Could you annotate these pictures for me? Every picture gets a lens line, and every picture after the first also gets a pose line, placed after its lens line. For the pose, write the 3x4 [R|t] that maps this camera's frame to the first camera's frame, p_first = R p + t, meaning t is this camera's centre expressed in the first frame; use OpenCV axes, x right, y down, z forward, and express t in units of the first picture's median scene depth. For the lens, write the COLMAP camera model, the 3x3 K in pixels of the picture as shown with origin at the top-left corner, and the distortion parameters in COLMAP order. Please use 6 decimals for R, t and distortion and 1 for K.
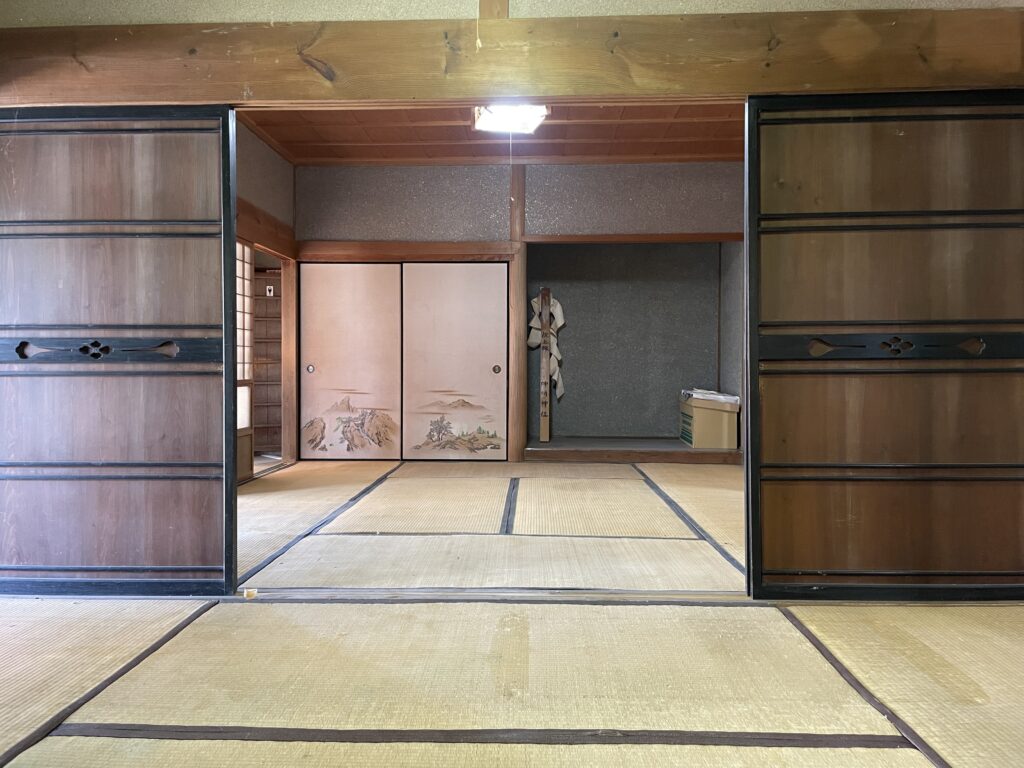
lens RADIAL K [[782.5, 0, 510.9], [0, 782.5, 383.3], [0, 0, 1]] dist [0.045739, -0.089190]
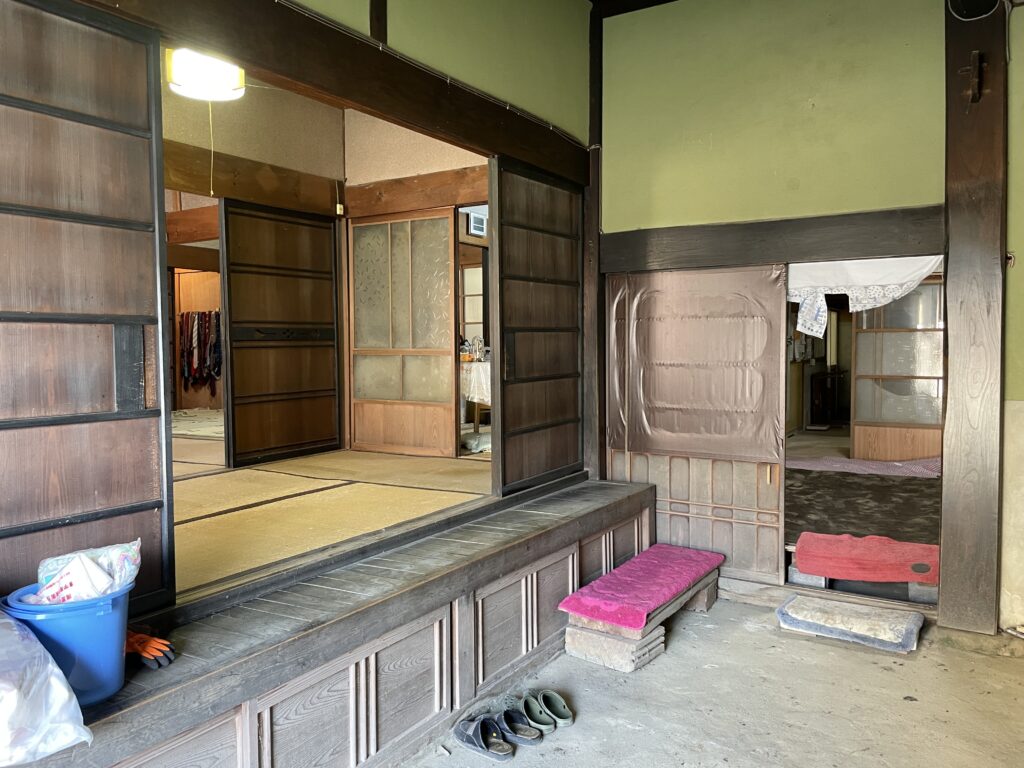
lens RADIAL K [[782.5, 0, 502.9], [0, 782.5, 389.5], [0, 0, 1]] dist [0.045739, -0.089190]
pose [[0.492741, -0.051654, 0.868642, -1.009058], [0.018746, 0.998635, 0.048750, 0.008077], [-0.869974, -0.007737, 0.493037, -0.489175]]
